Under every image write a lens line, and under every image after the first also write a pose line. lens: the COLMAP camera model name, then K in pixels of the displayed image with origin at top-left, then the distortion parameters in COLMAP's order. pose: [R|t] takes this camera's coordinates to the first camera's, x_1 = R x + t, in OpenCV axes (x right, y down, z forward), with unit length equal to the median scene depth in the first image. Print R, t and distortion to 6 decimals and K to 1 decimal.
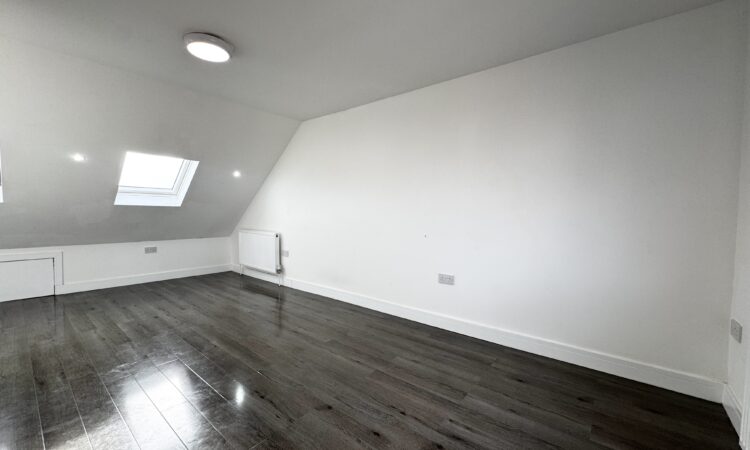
lens RADIAL K [[299.8, 0, 377.2], [0, 299.8, 219.8], [0, 0, 1]] dist [-0.004428, -0.000446]
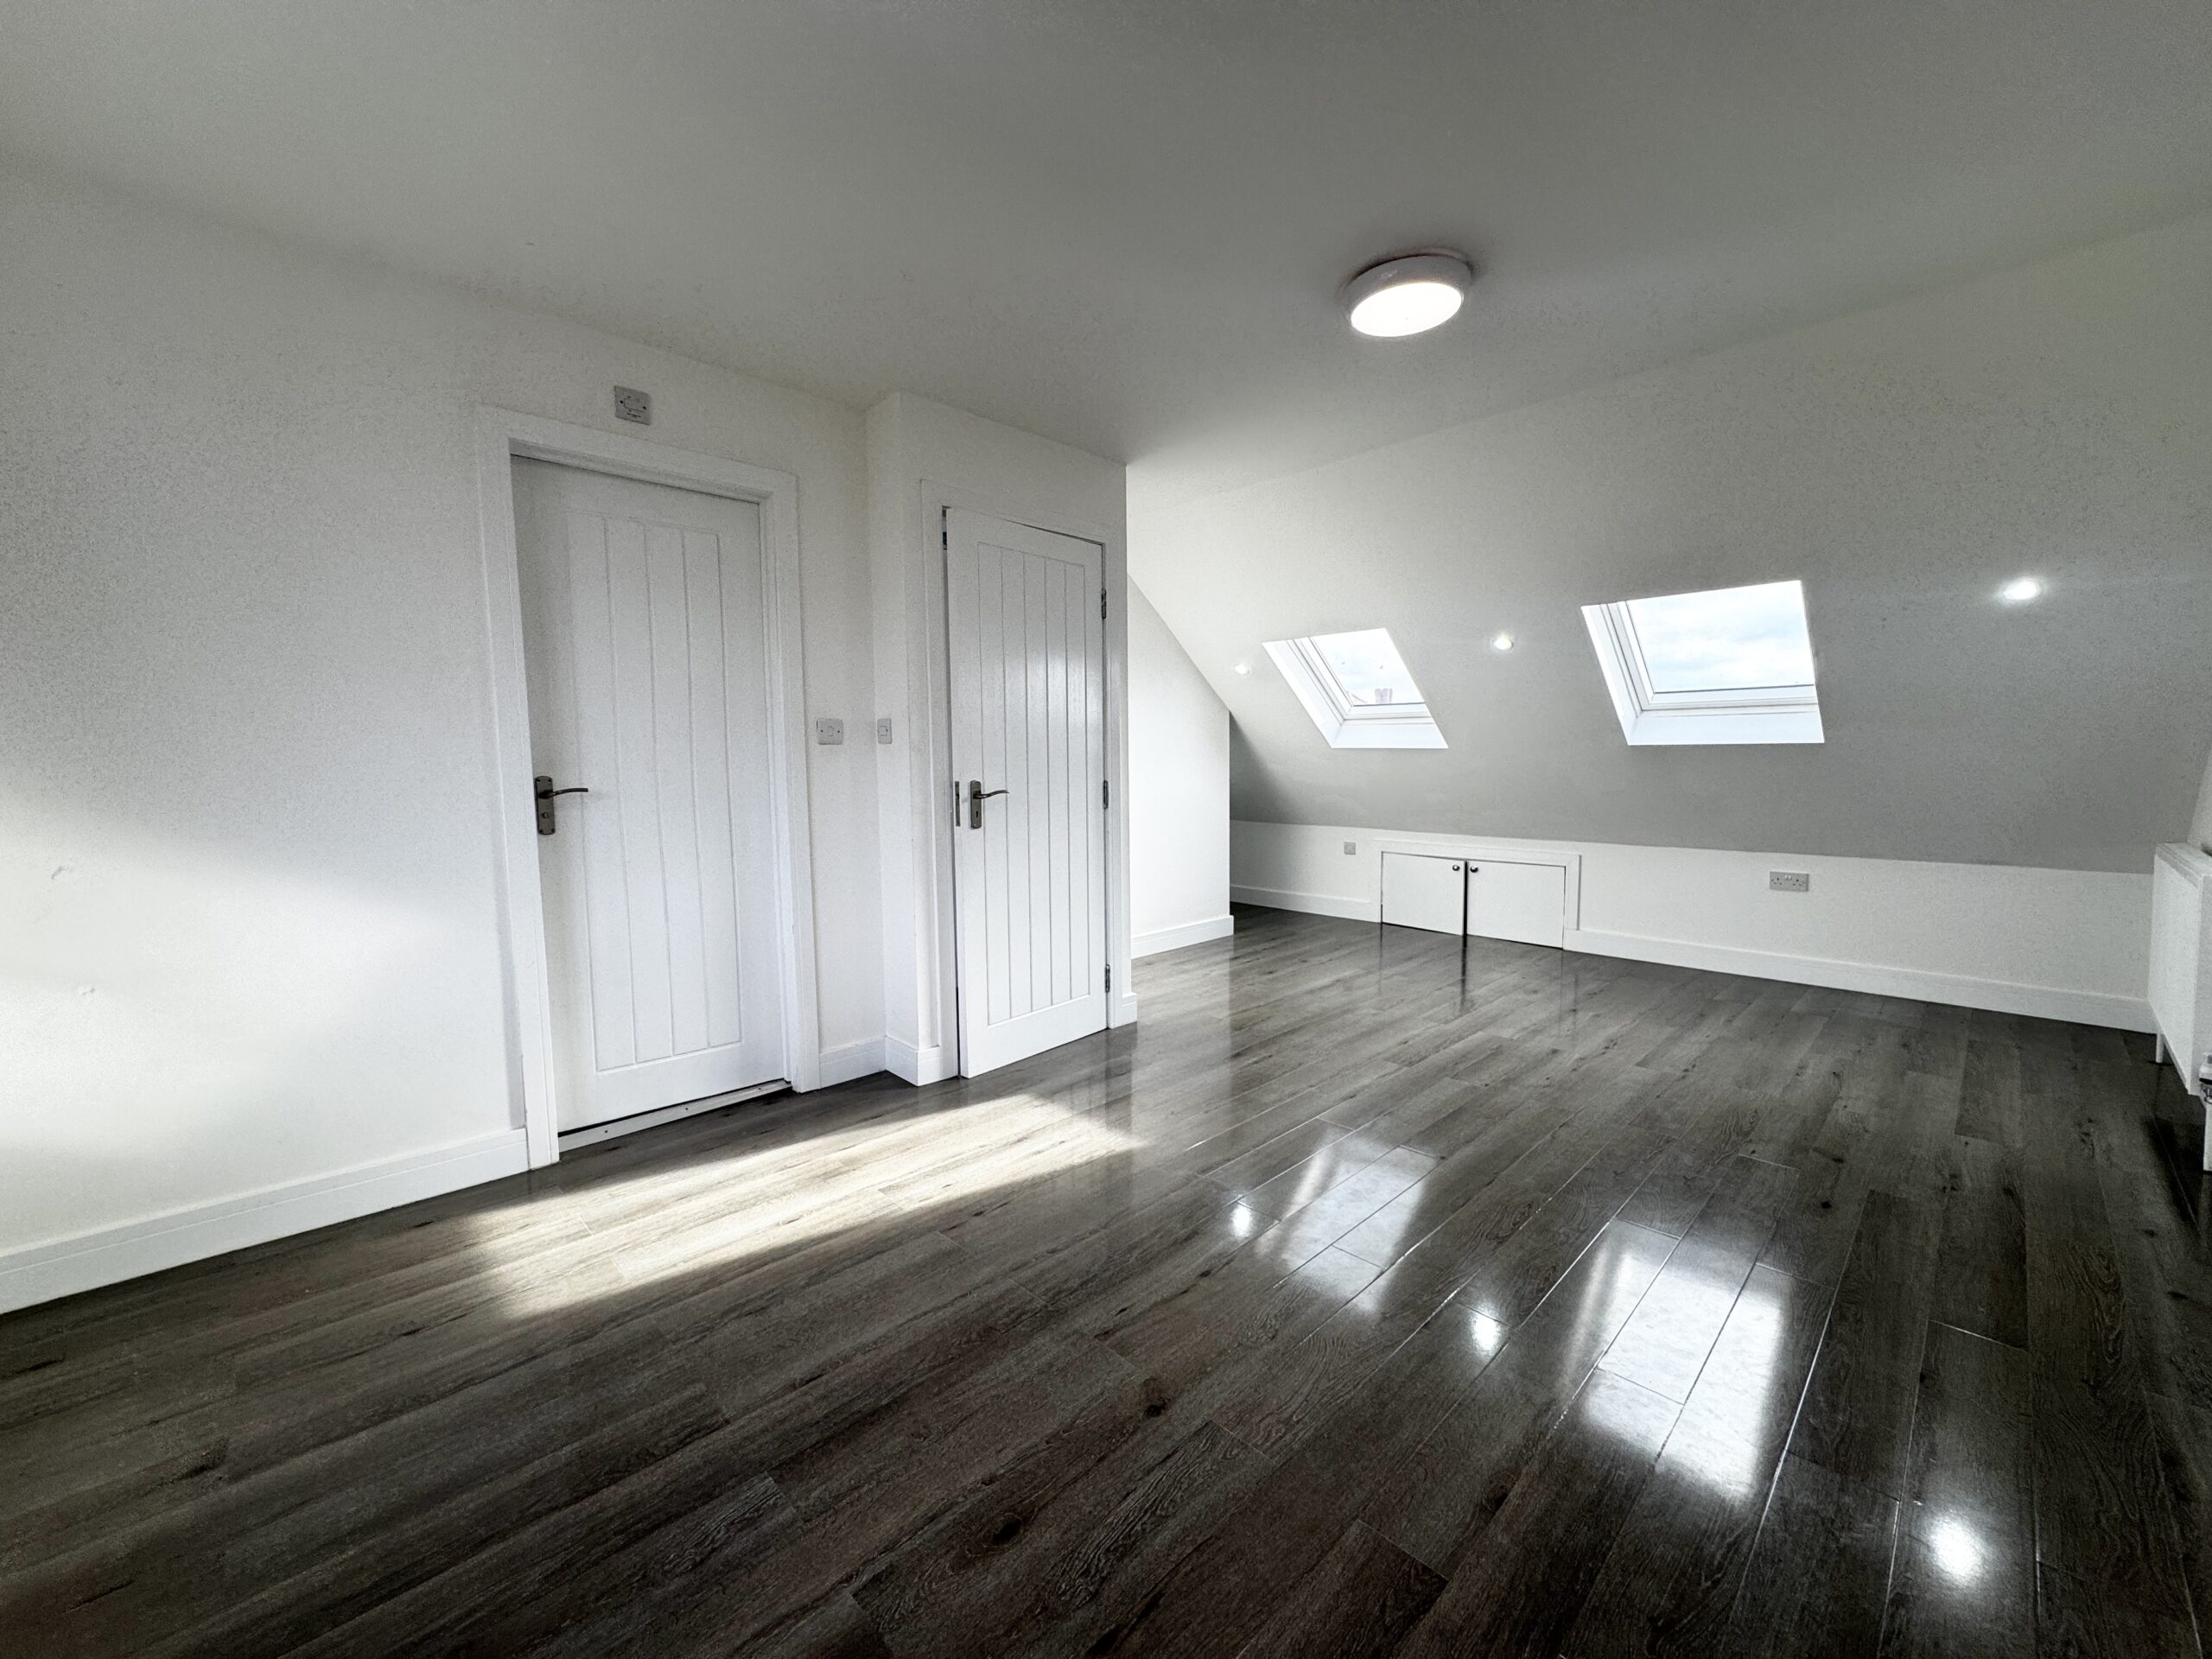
lens RADIAL K [[881.0, 0, 1096.0], [0, 881.0, 826.1], [0, 0, 1]] dist [-0.001570, -0.001088]
pose [[-0.126847, 0.067261, -0.989639, 0.446939], [-0.014389, 0.997469, 0.069638, -0.021294], [0.991818, 0.023074, -0.125558, 0.659831]]
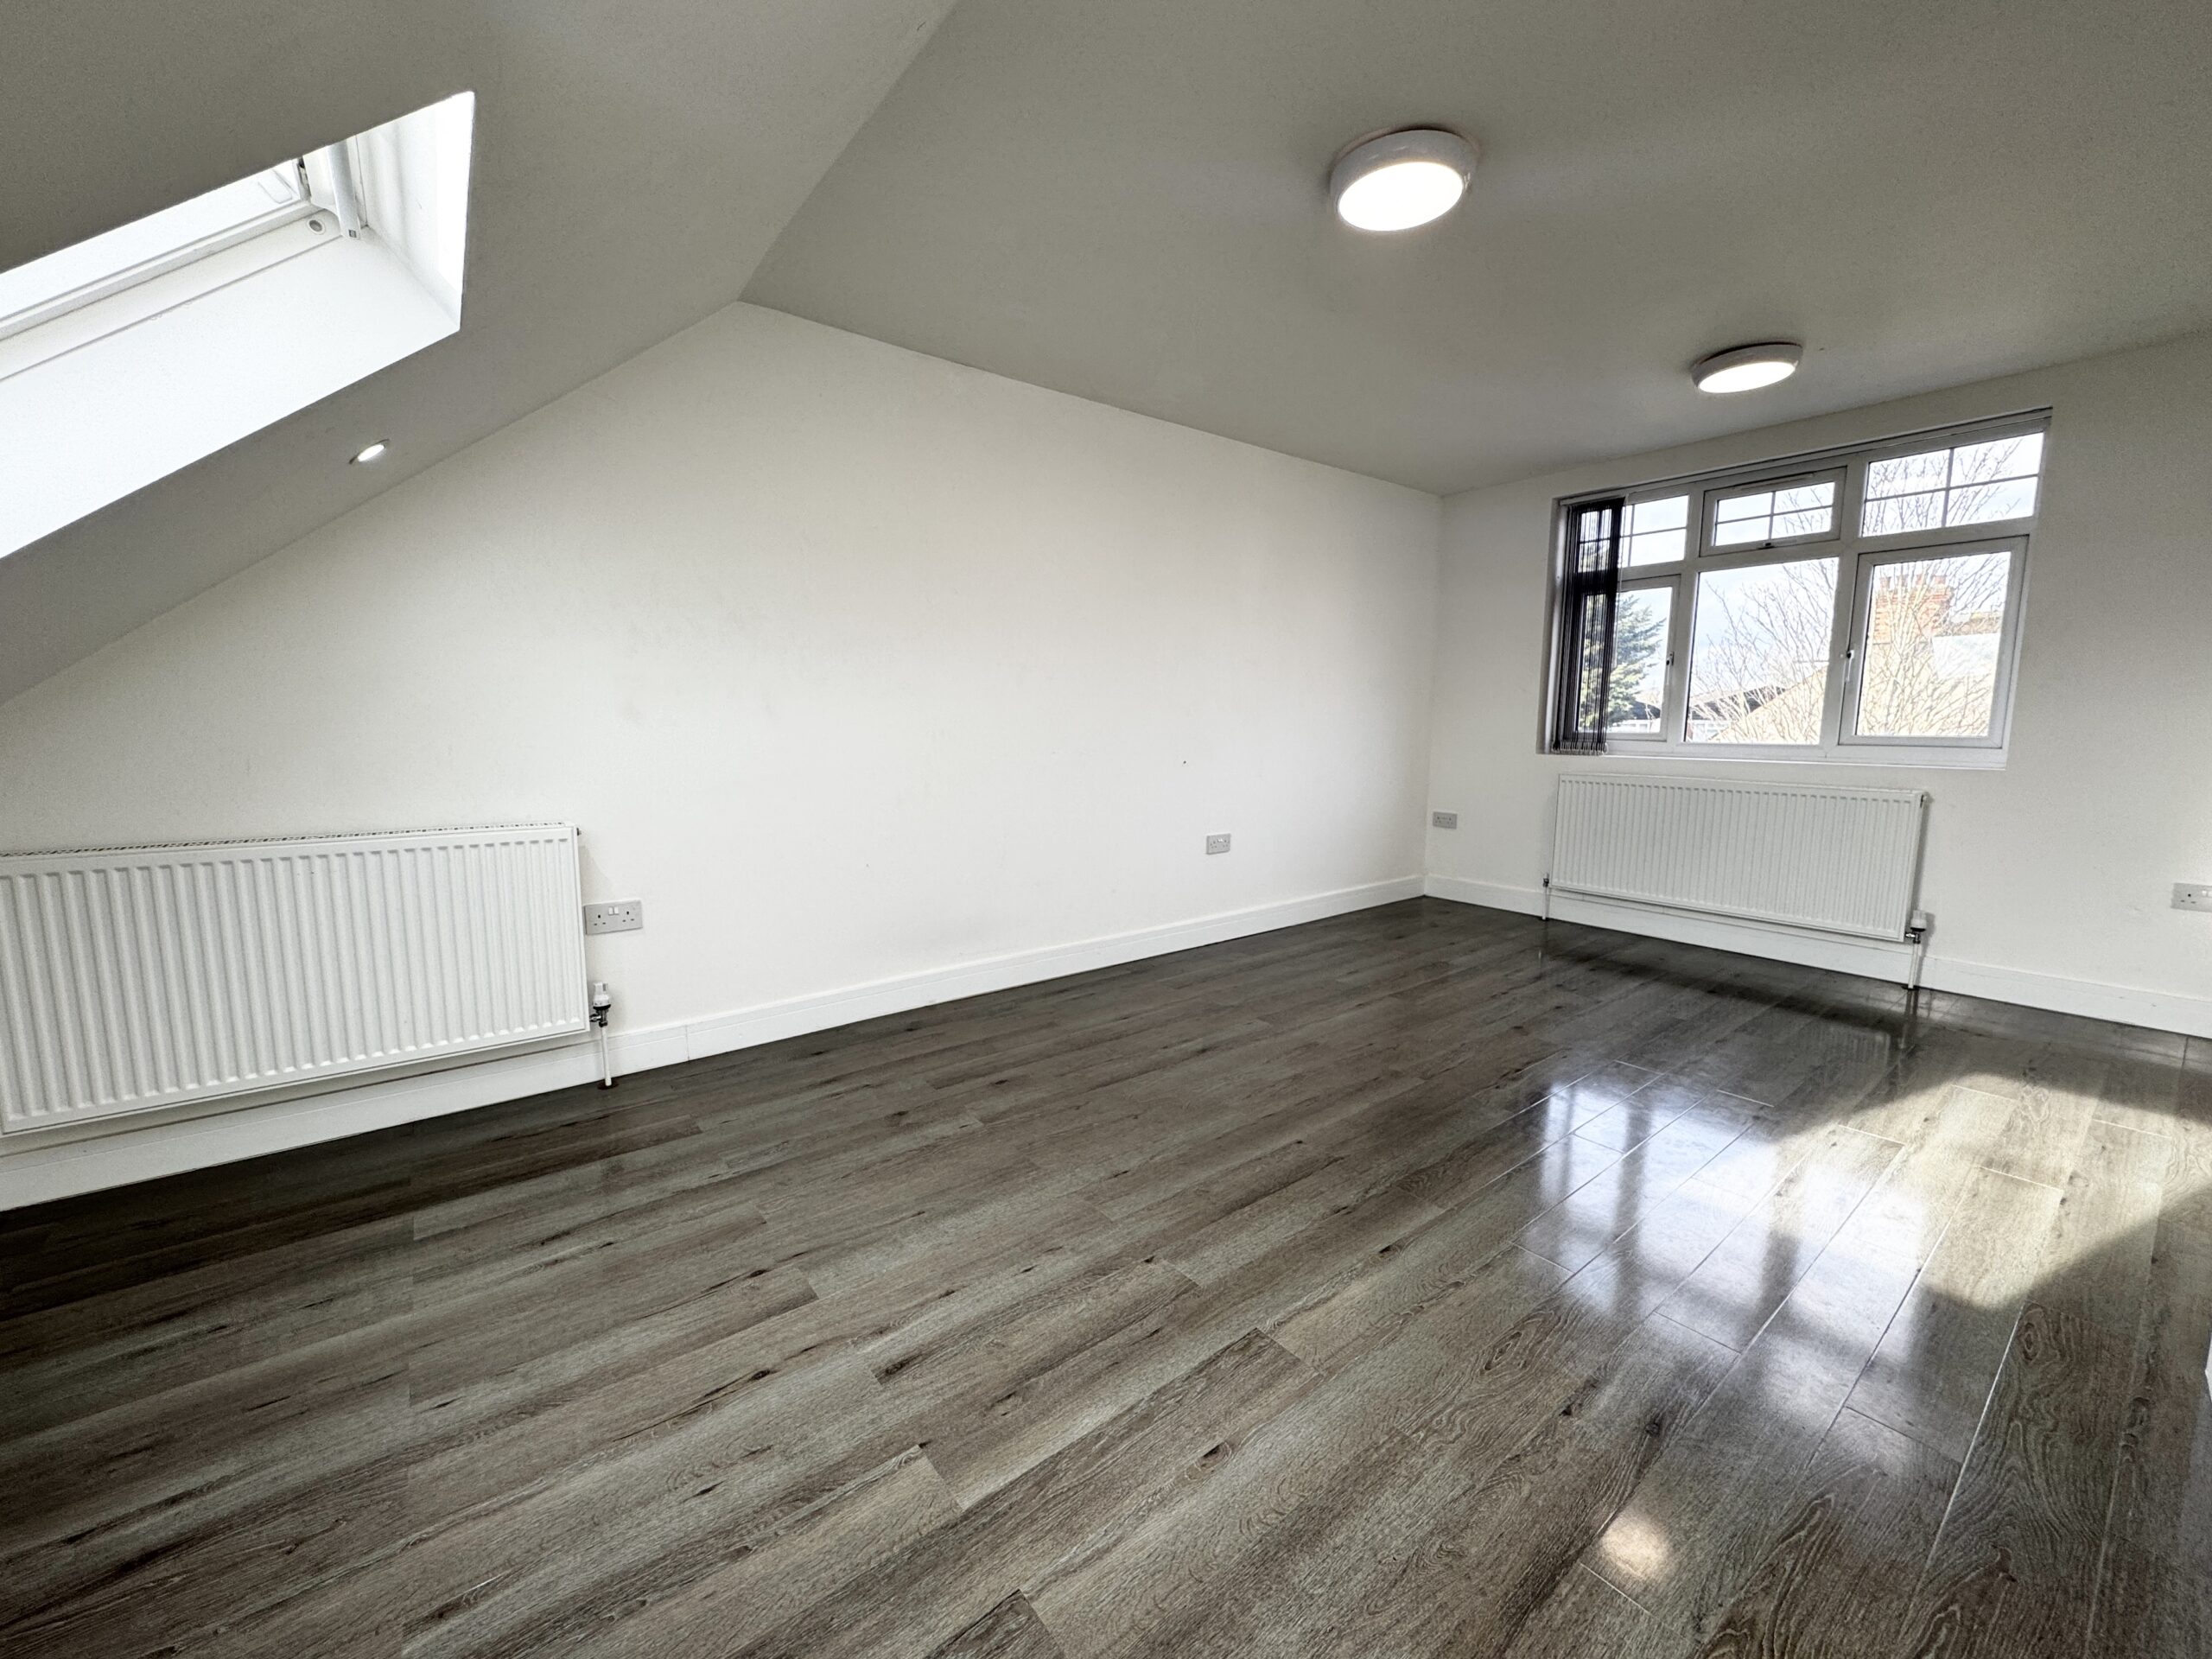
lens RADIAL K [[881.0, 0, 1105.0], [0, 881.0, 831.3], [0, 0, 1]] dist [-0.001570, -0.001088]
pose [[0.225396, -0.139122, 0.964283, -1.319048], [0.022061, 0.990227, 0.137708, -0.032668], [-0.974017, -0.009766, 0.226263, 0.908325]]
